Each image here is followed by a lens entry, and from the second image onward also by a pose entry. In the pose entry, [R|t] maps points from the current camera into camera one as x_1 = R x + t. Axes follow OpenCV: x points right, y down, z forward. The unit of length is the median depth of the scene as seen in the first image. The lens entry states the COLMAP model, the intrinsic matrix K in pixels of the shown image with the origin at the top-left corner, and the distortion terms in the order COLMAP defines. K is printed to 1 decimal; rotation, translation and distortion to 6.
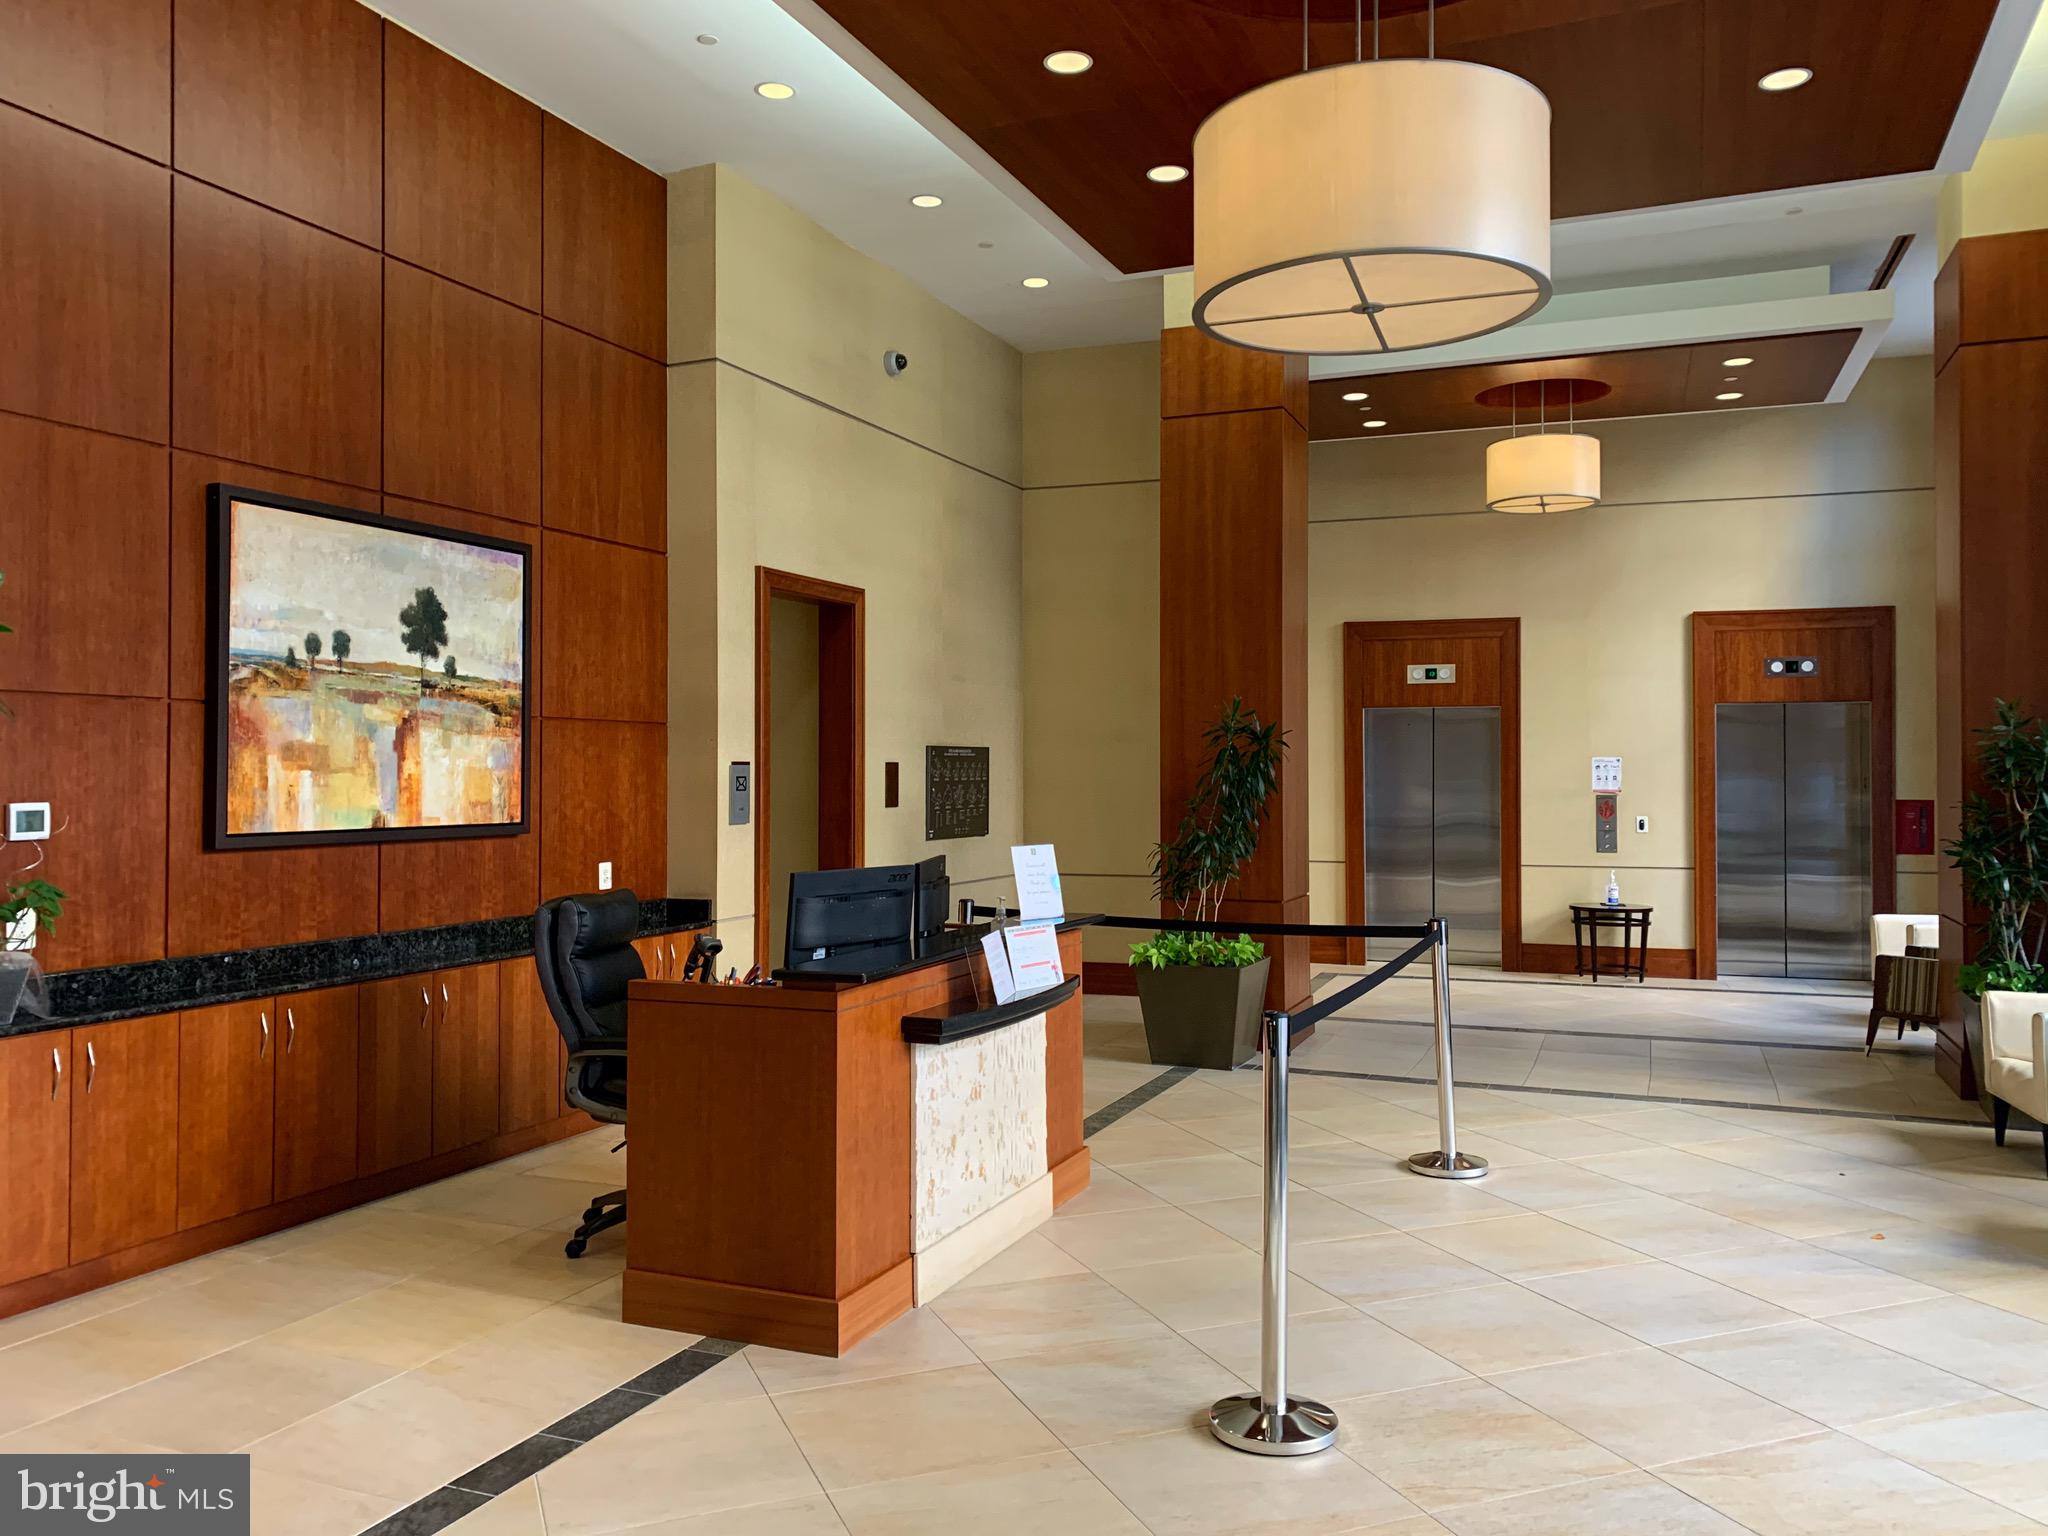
lens RADIAL K [[1597.9, 0, 1016.5], [0, 1597.9, 756.7], [0, 0, 1]] dist [0.015427, -0.002017]
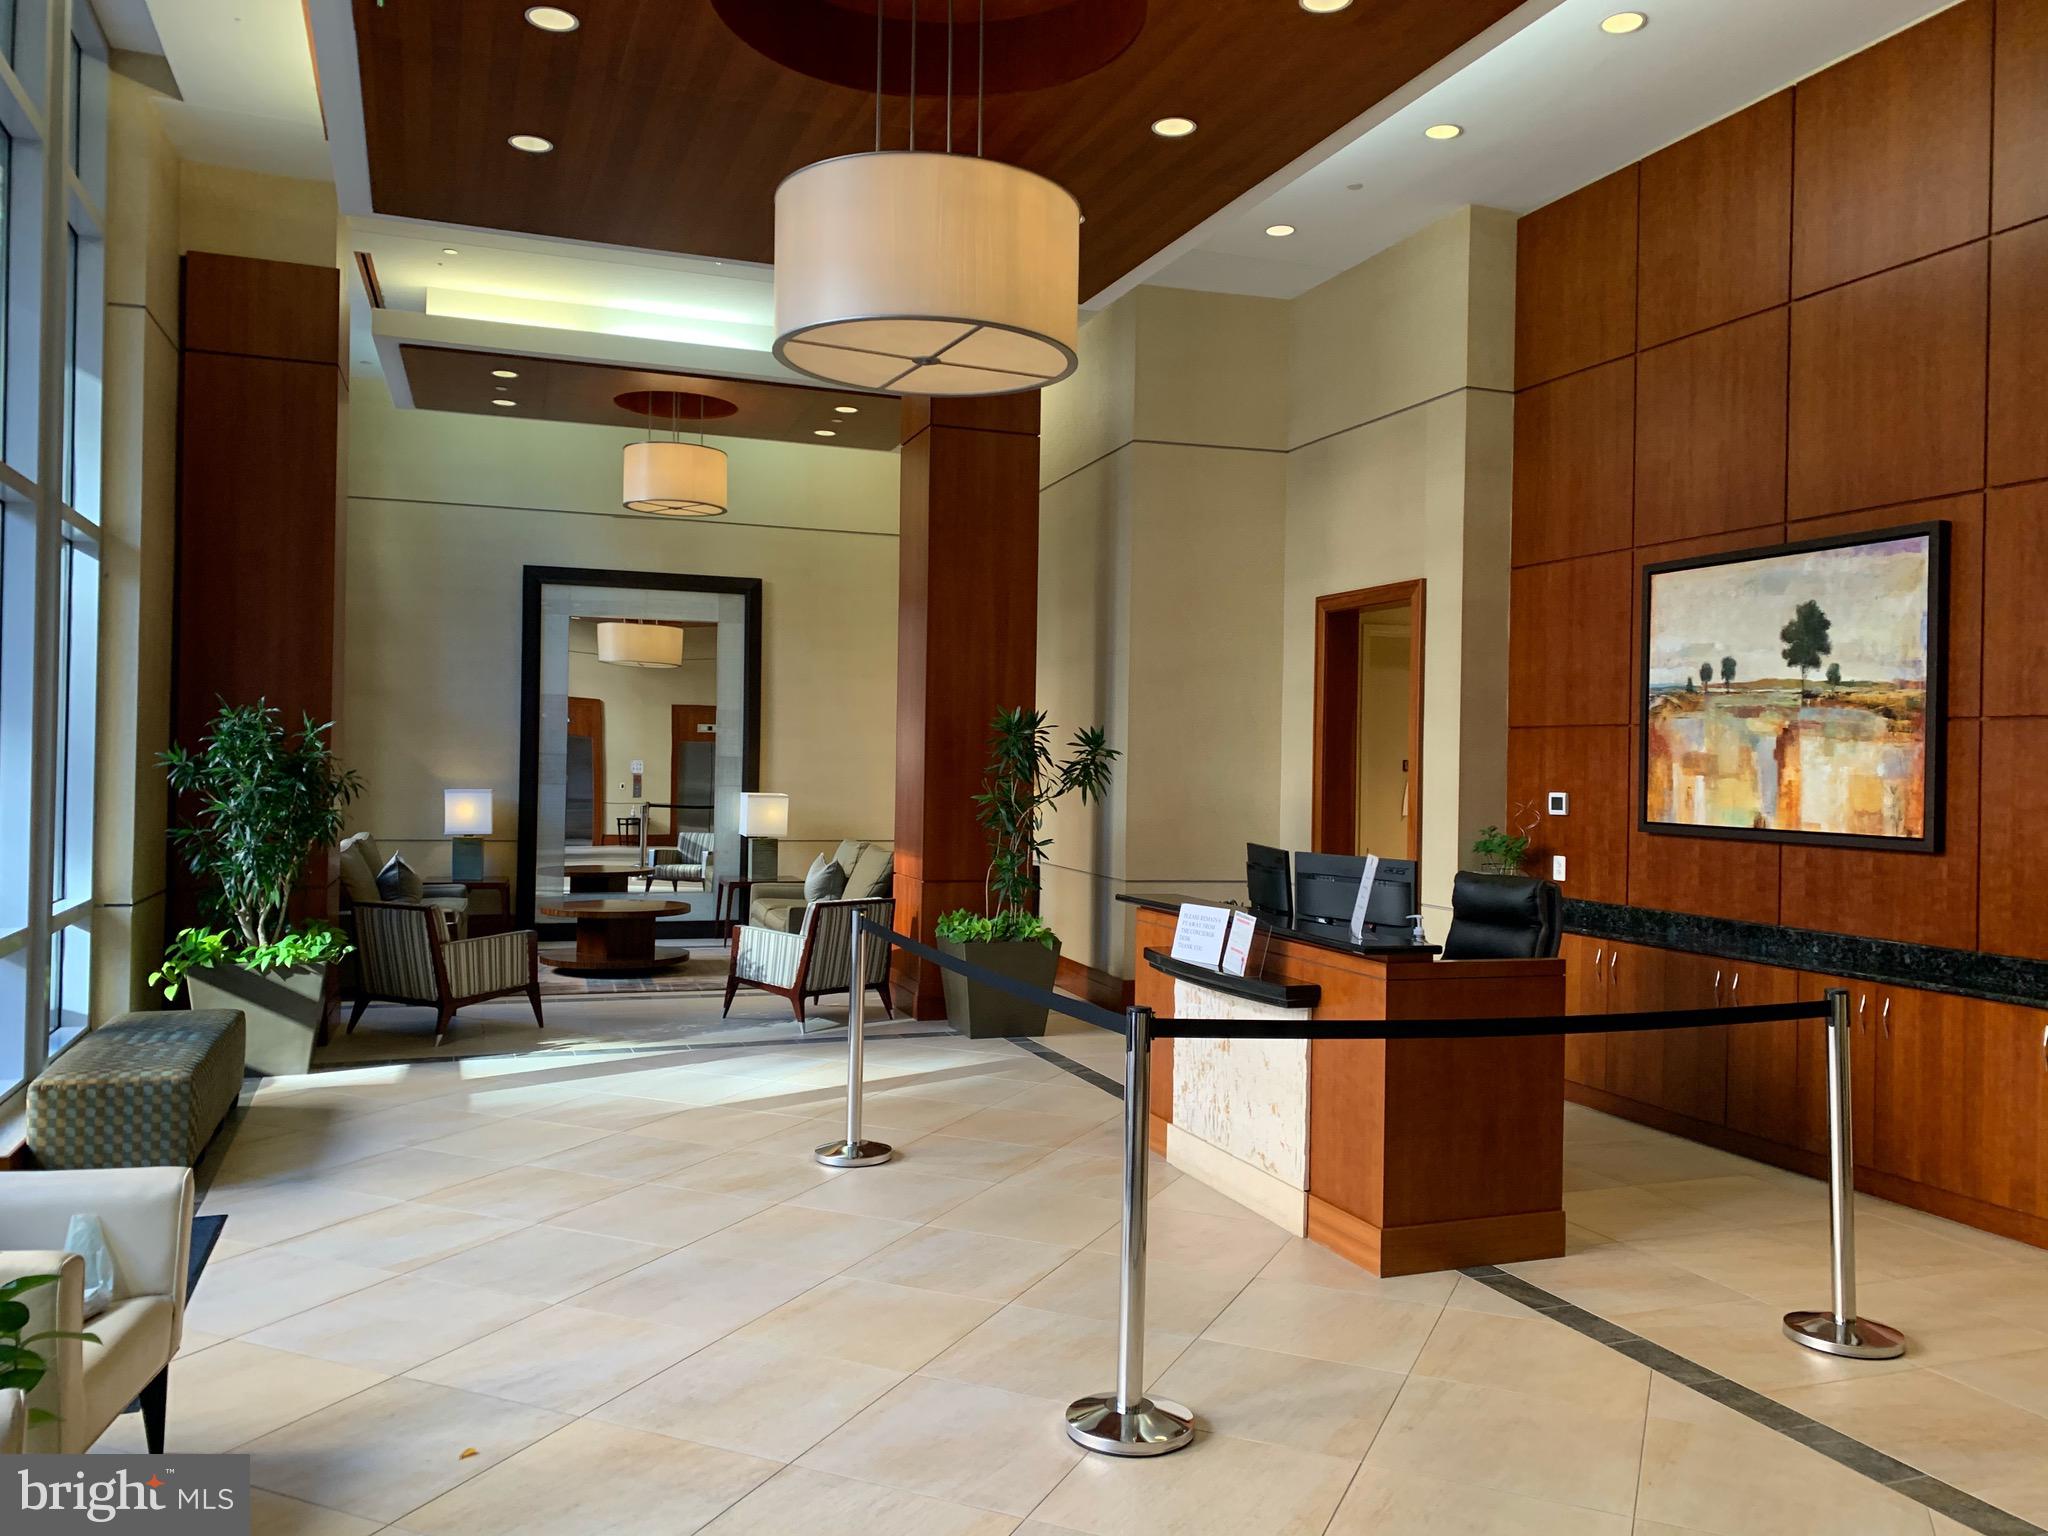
lens RADIAL K [[1605.9, 0, 1032.4], [0, 1605.9, 752.1], [0, 0, 1]] dist [-0.003222, 0.000101]
pose [[-0.725666, -0.019907, -0.687759, 0.733425], [-0.014397, 0.999802, -0.013749, 0.014033], [0.687897, -0.000076, -0.725809, 1.454636]]
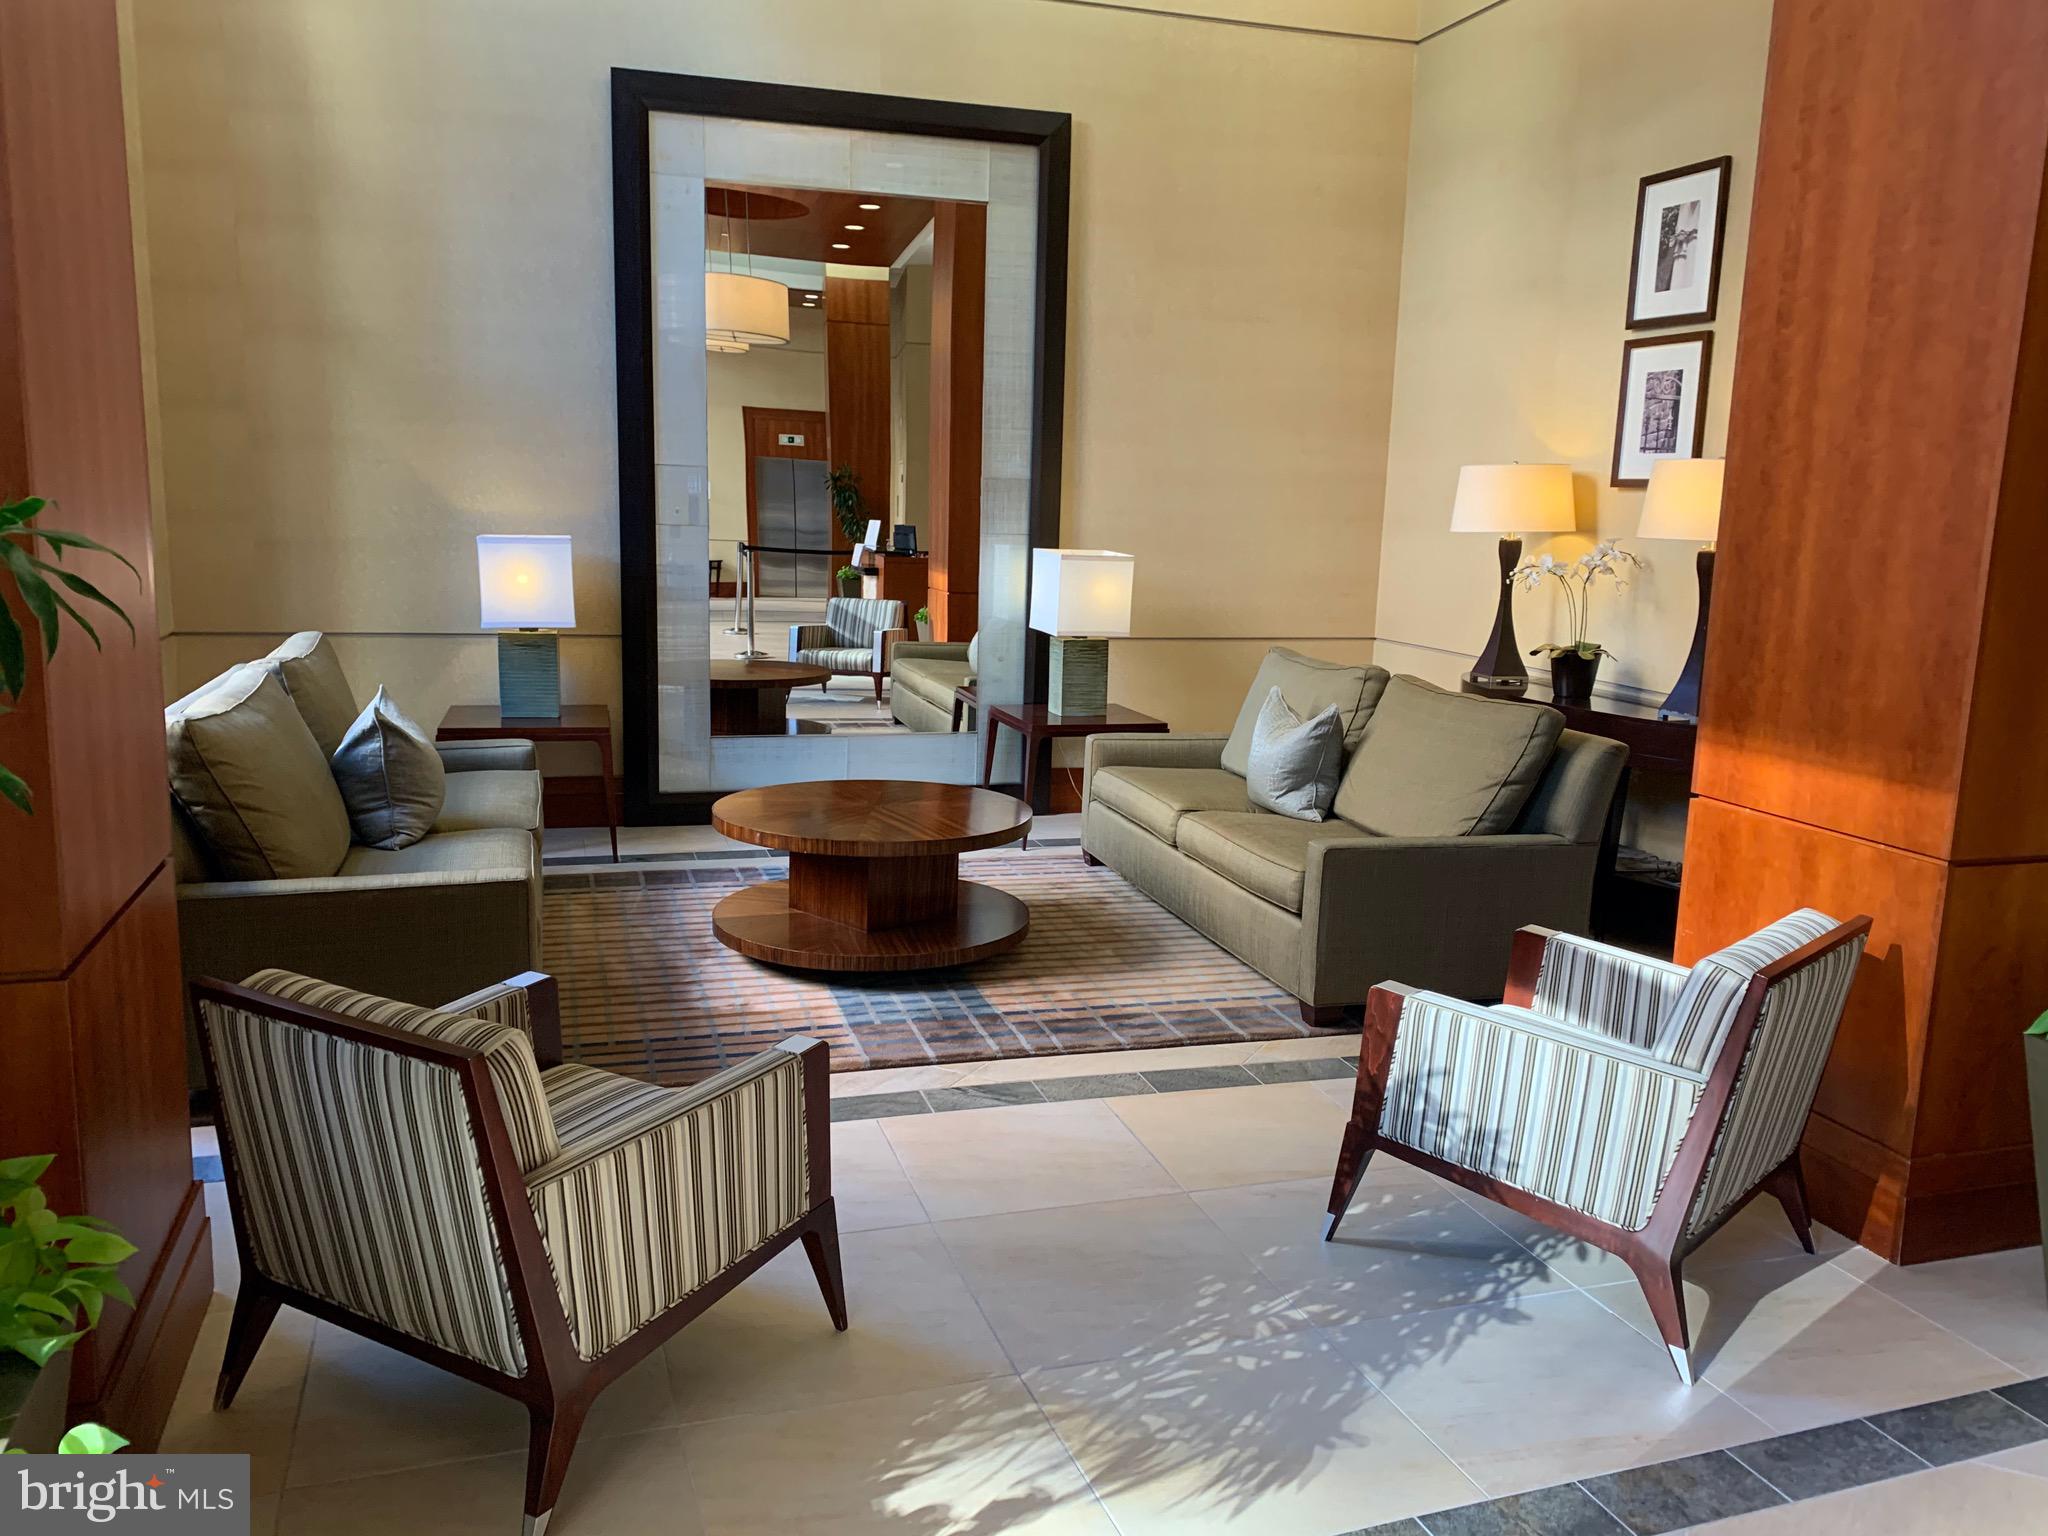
lens RADIAL K [[1637.3, 0, 977.2], [0, 1637.3, 791.1], [0, 0, 1]] dist [0.006717, -0.000189]
pose [[-0.756330, 0.094999, -0.647256, 0.306213], [-0.025951, 0.984264, 0.174786, 0.014240], [0.653675, 0.148992, -0.741964, 0.434789]]
